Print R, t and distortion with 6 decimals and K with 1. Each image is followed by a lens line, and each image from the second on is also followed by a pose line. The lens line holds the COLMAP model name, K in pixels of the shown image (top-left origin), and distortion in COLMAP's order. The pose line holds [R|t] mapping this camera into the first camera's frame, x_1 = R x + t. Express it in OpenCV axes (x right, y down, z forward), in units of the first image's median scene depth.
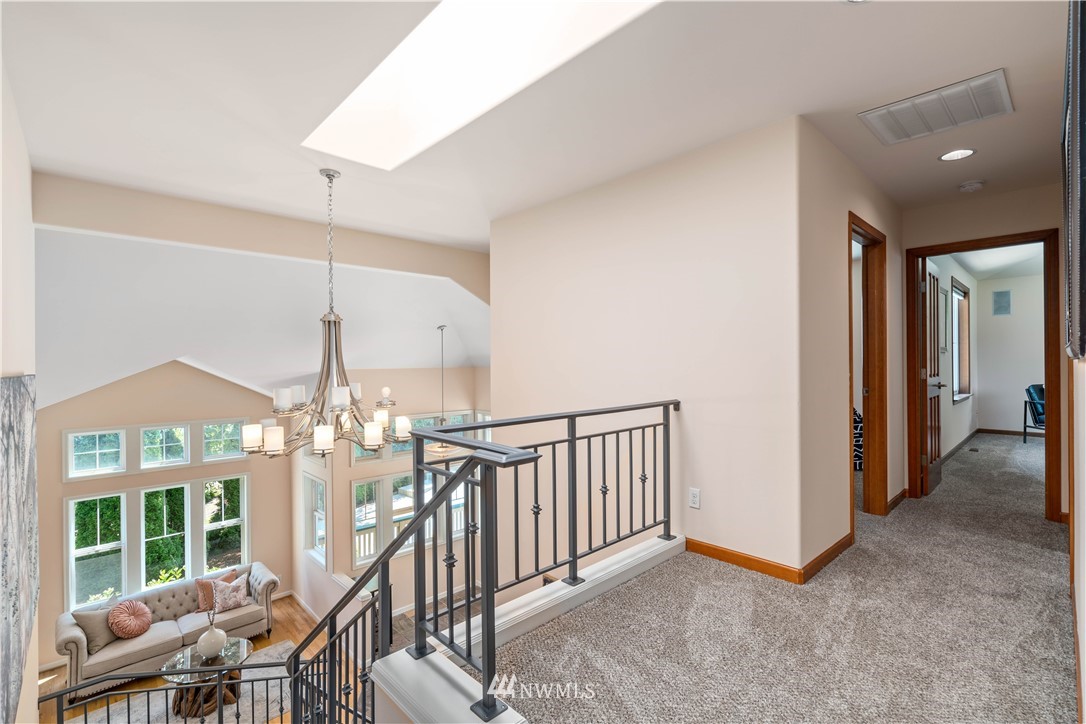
lens RADIAL K [[490.8, 0, 546.2], [0, 490.8, 361.7], [0, 0, 1]] dist [-0.007137, 0.002025]
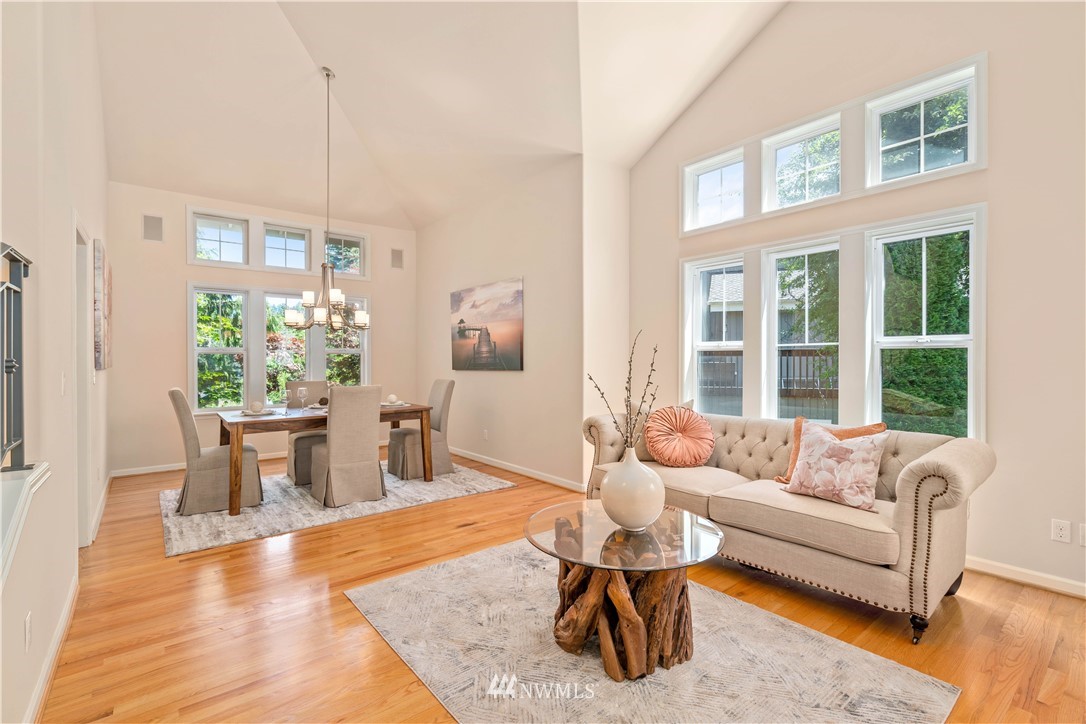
lens RADIAL K [[490.8, 0, 538.1], [0, 490.8, 359.1], [0, 0, 1]] dist [-0.007137, 0.002025]
pose [[-0.086295, 0.017476, -0.996116, -0.238530], [0.003764, 0.999845, 0.017215, 0.376194], [0.996263, -0.002264, -0.086347, 0.785008]]
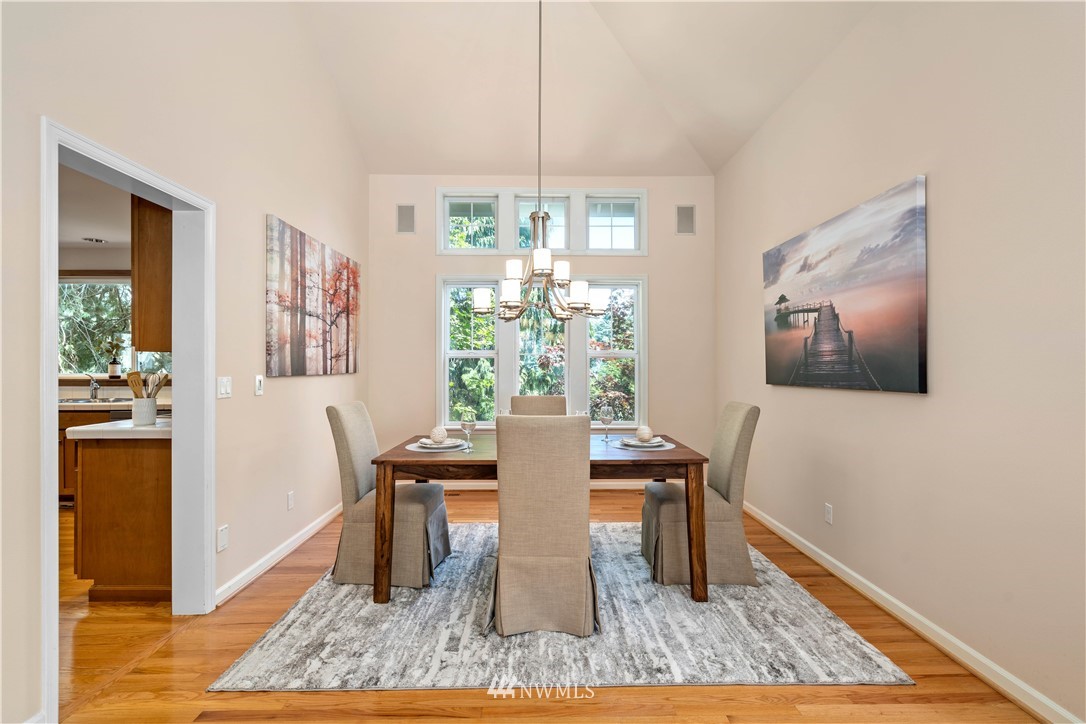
lens RADIAL K [[490.8, 0, 544.7], [0, 490.8, 362.9], [0, 0, 1]] dist [-0.007137, 0.002025]
pose [[-0.673375, 0.012777, -0.739191, -0.594040], [0.008827, 0.999918, 0.009243, 0.381463], [0.739249, -0.000301, -0.673432, 0.725531]]
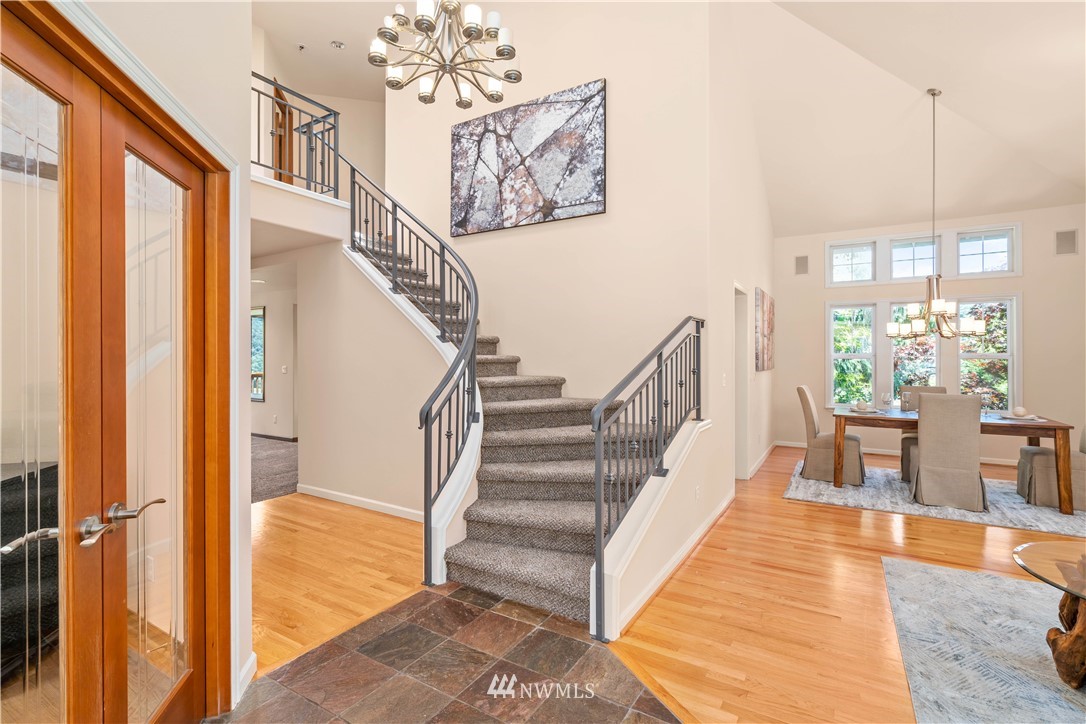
lens RADIAL K [[490.8, 0, 549.5], [0, 490.8, 354.3], [0, 0, 1]] dist [-0.007137, 0.002025]
pose [[-0.964131, 0.012866, -0.265117, -0.163447], [0.013446, 0.999910, -0.000374, 0.361320], [0.265088, -0.003925, -0.964216, 0.980744]]
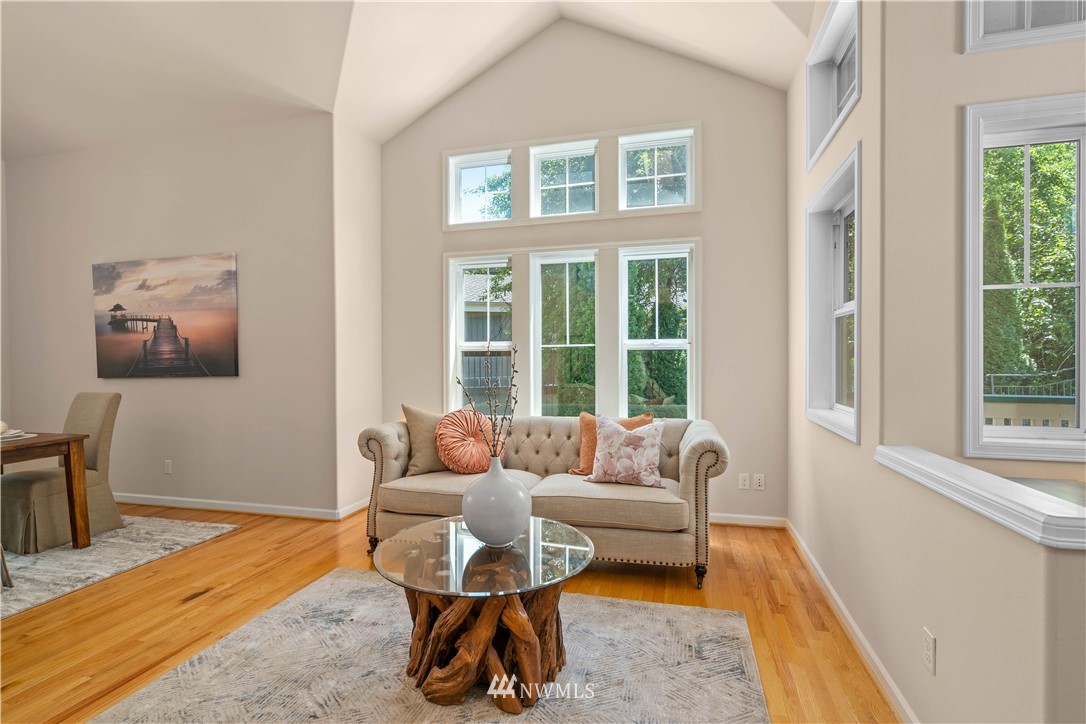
lens RADIAL K [[523.1, 0, 538.6], [0, 523.1, 362.5], [0, 0, 1]] dist [-0.004890, 0.001162]
pose [[0.515710, 0.019528, -0.856540, -0.282628], [-0.000073, 0.999741, 0.022749, 0.376554], [0.856763, -0.011669, 0.515578, 0.679342]]
